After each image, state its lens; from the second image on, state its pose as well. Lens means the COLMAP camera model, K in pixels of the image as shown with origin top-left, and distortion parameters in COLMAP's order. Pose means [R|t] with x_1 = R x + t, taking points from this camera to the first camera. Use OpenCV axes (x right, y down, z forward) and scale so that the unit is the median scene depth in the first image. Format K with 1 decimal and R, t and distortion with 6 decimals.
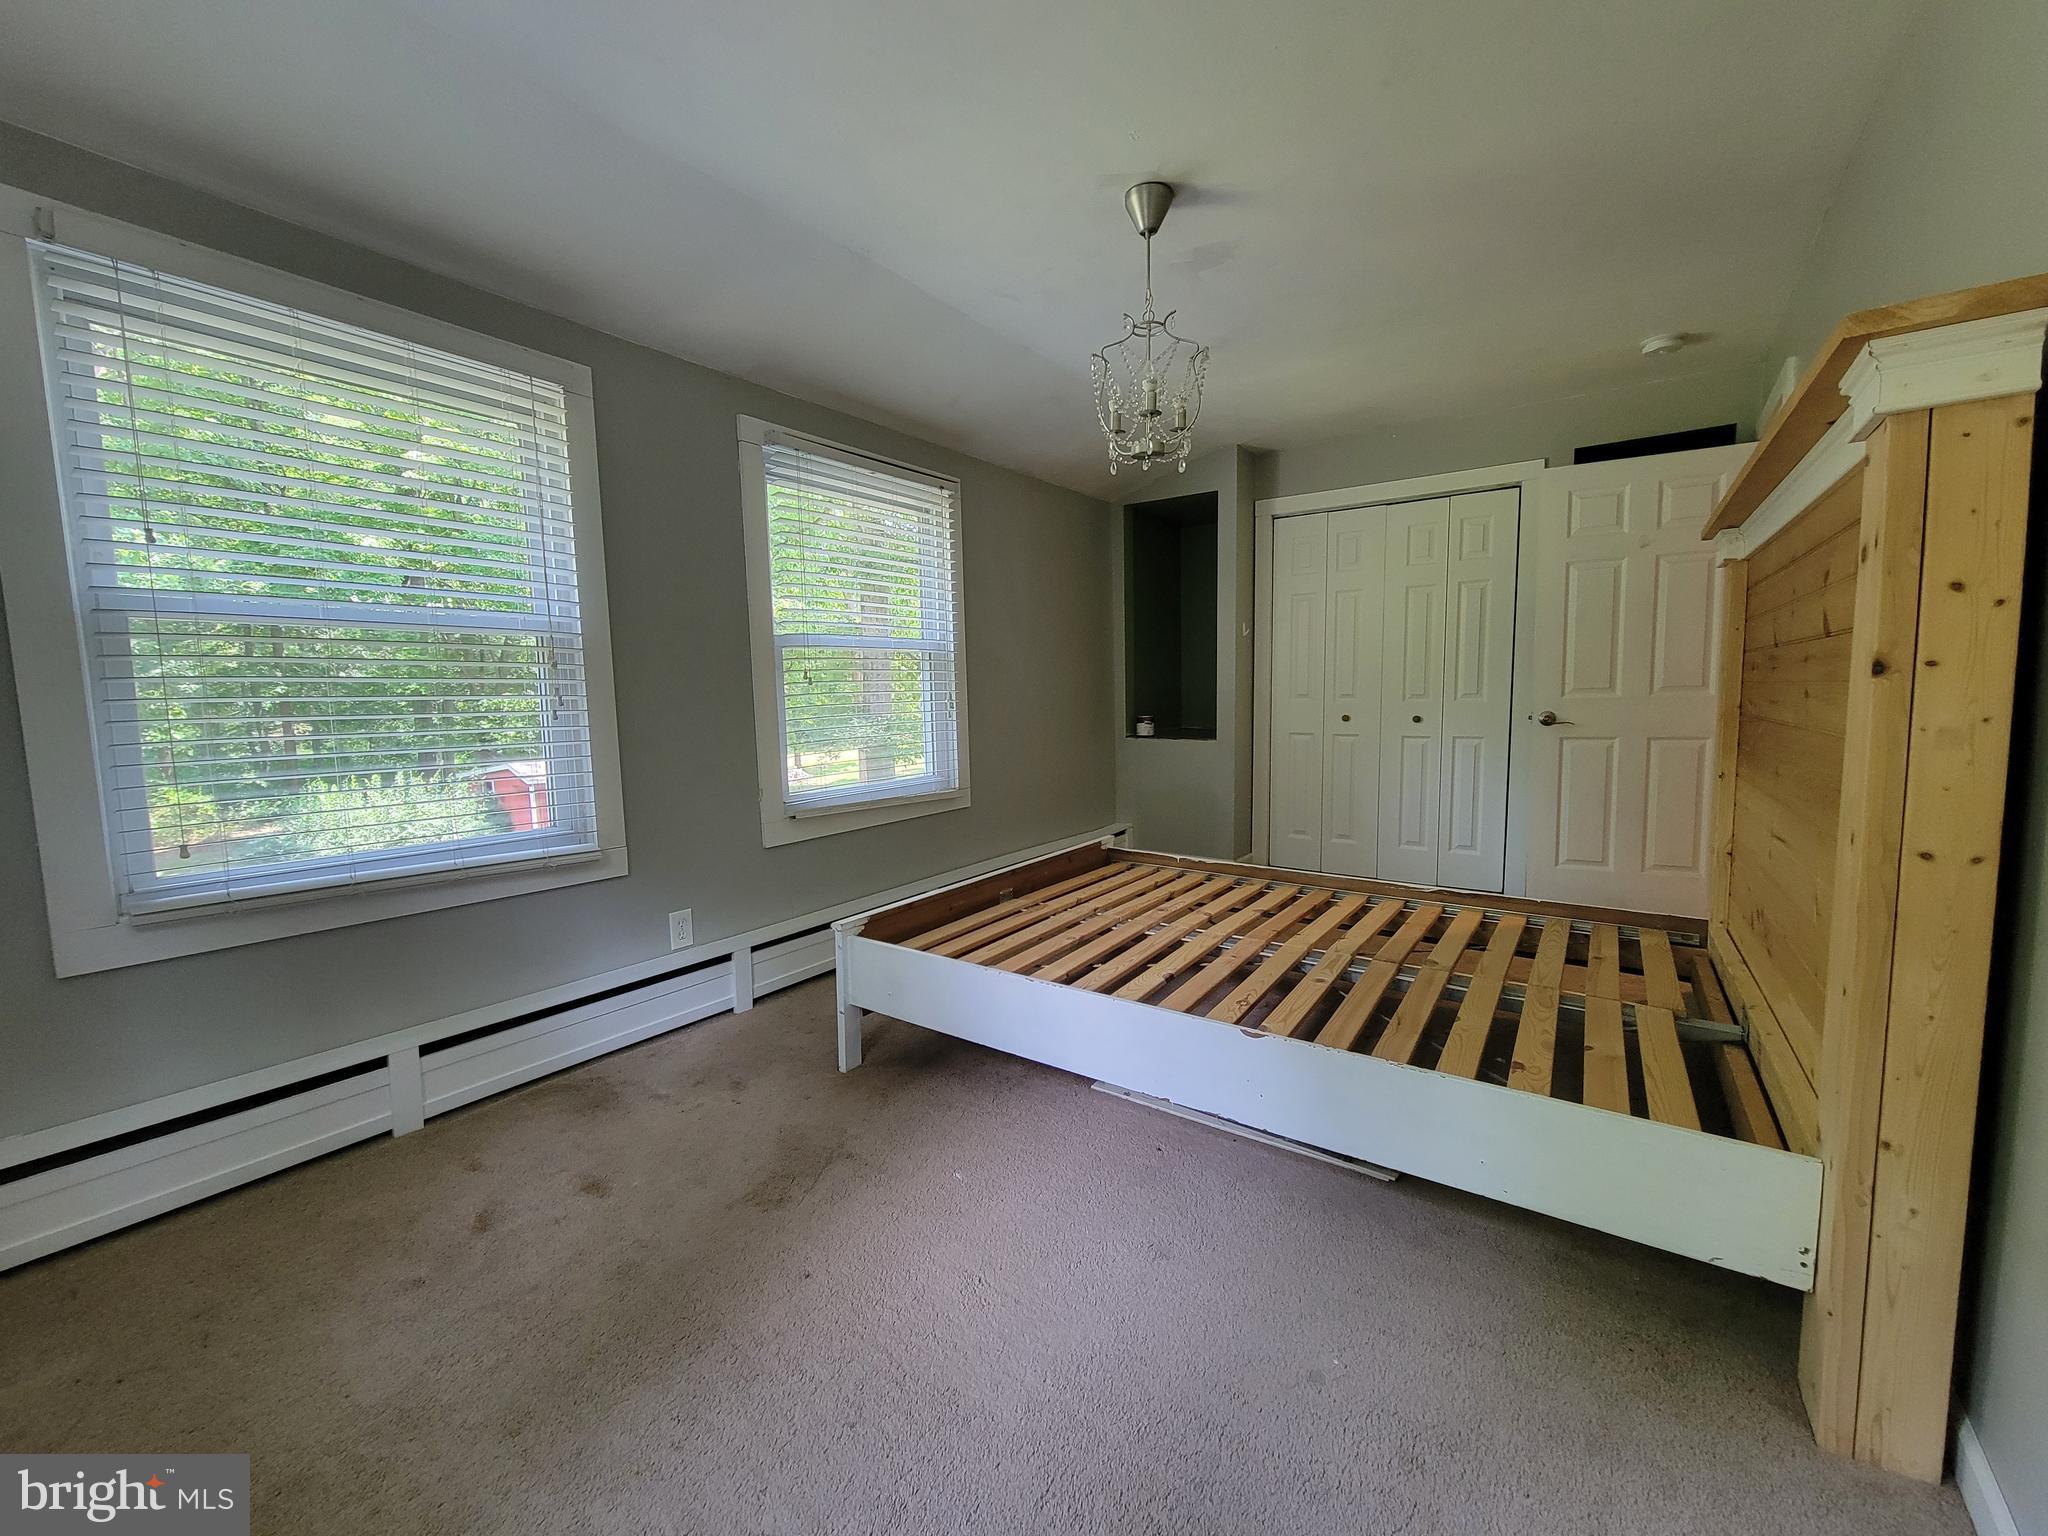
lens RADIAL K [[827.6, 0, 1018.0], [0, 827.6, 779.9], [0, 0, 1]] dist [-0.001403, 0.000119]
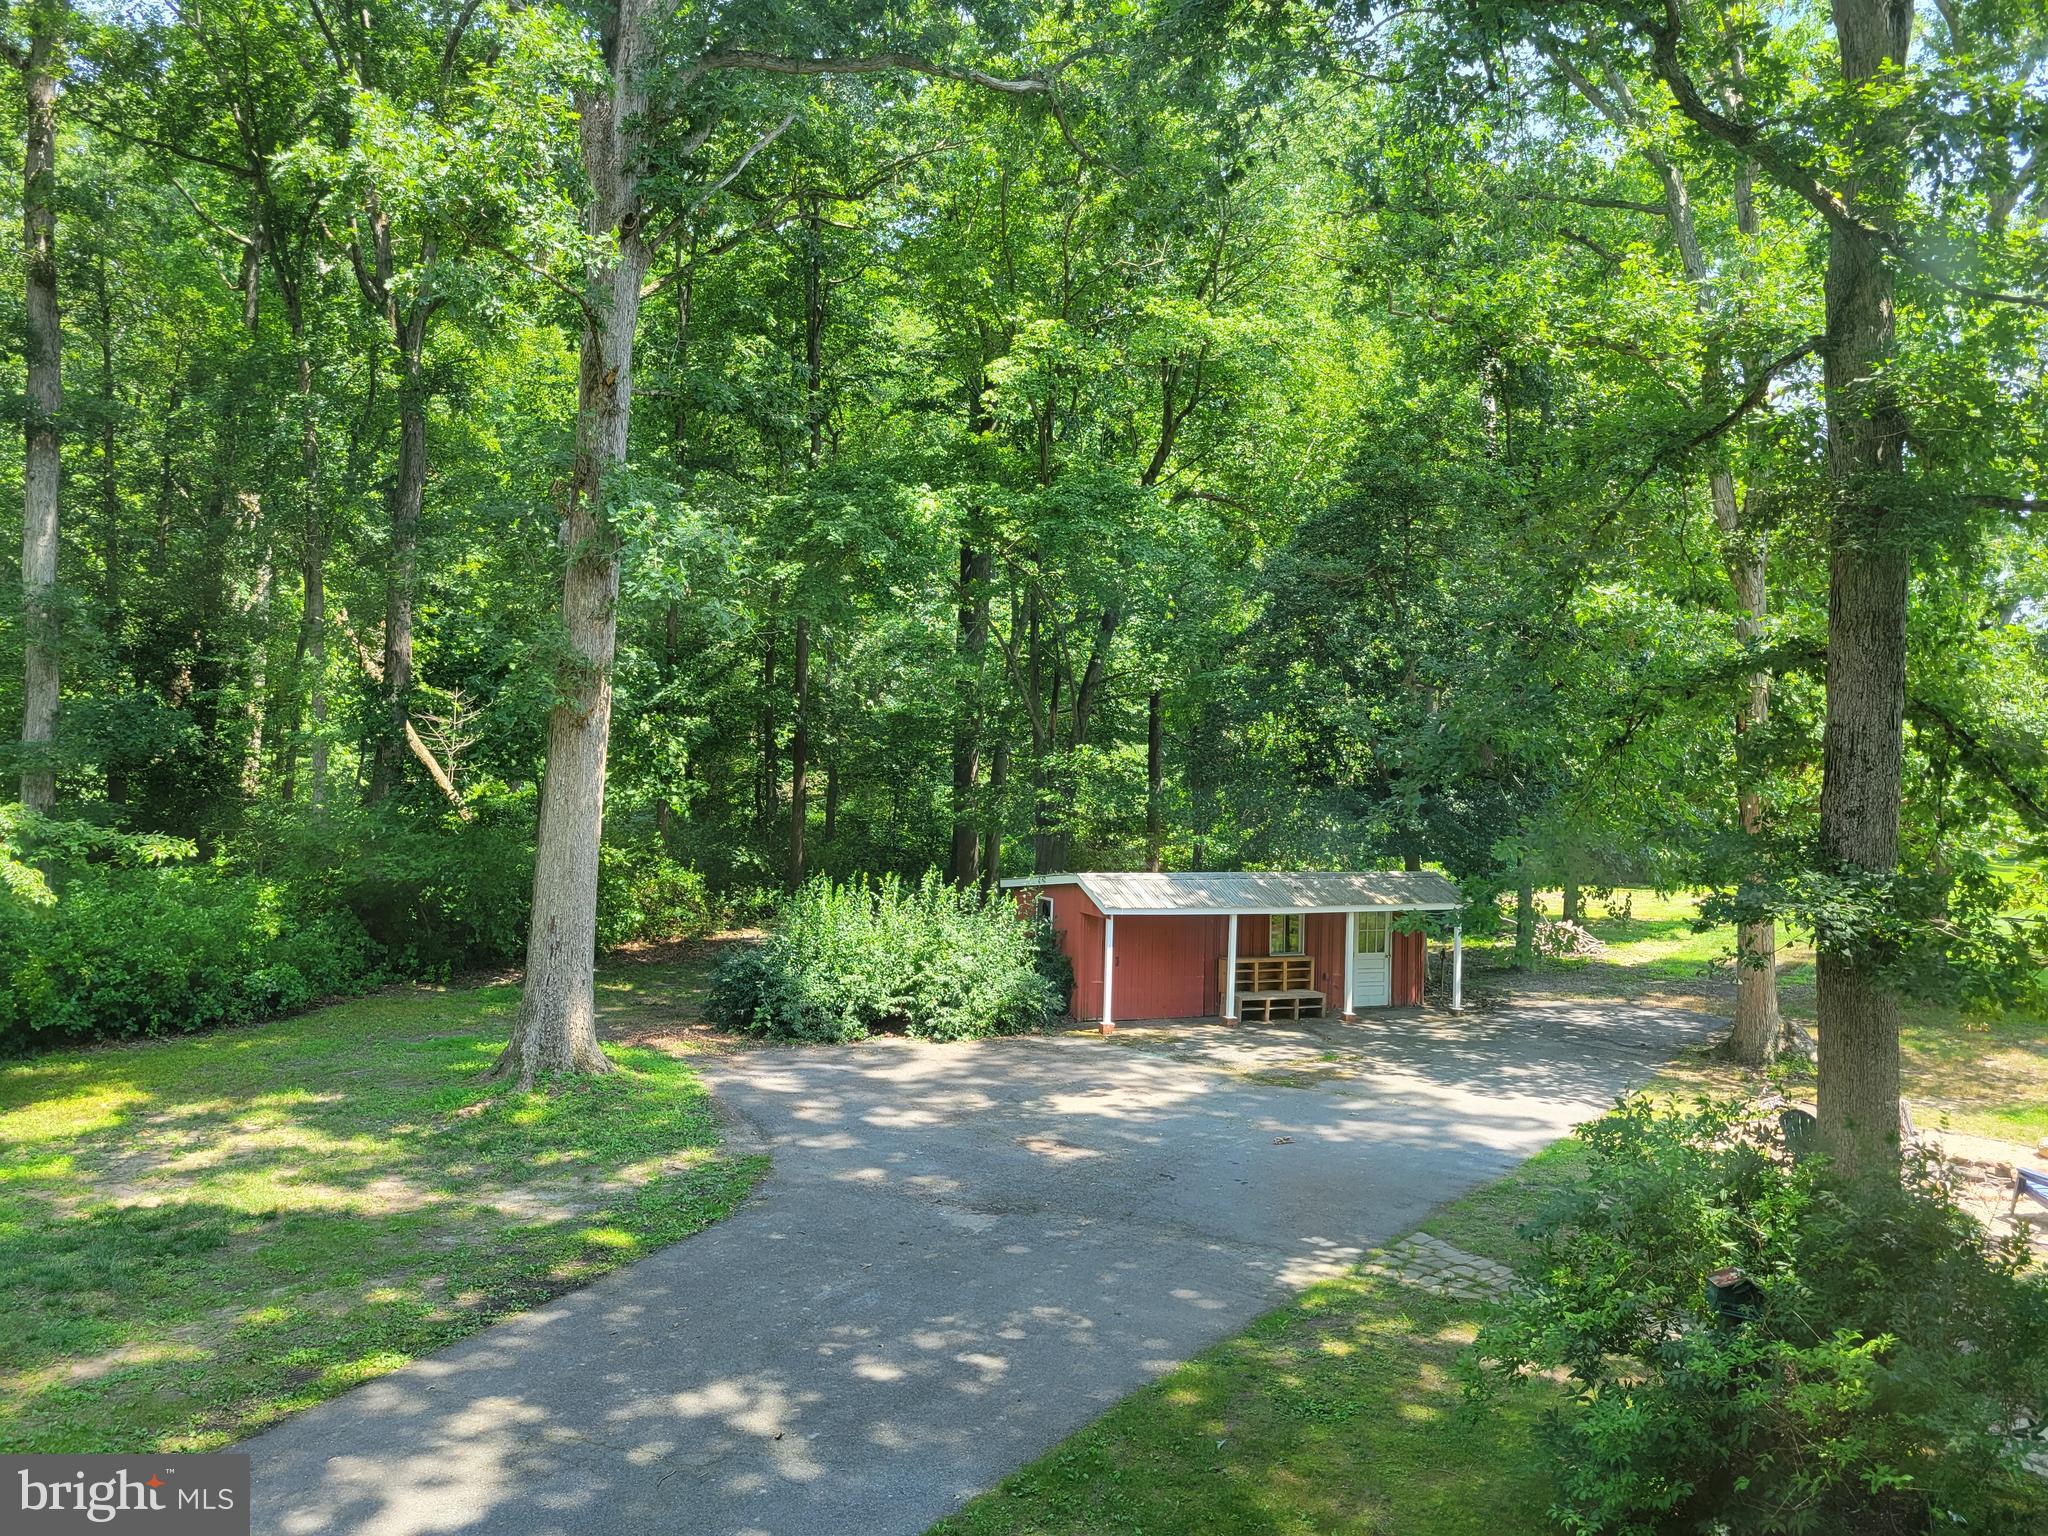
lens RADIAL K [[1543.5, 0, 1023.1], [0, 1543.5, 762.7], [0, 0, 1]] dist [0.040116, -0.009912]
pose [[0.831990, 0.057404, -0.551812, -0.062088], [-0.110118, 0.991930, -0.062841, -0.024609], [0.543752, 0.113047, 0.831597, 0.080598]]
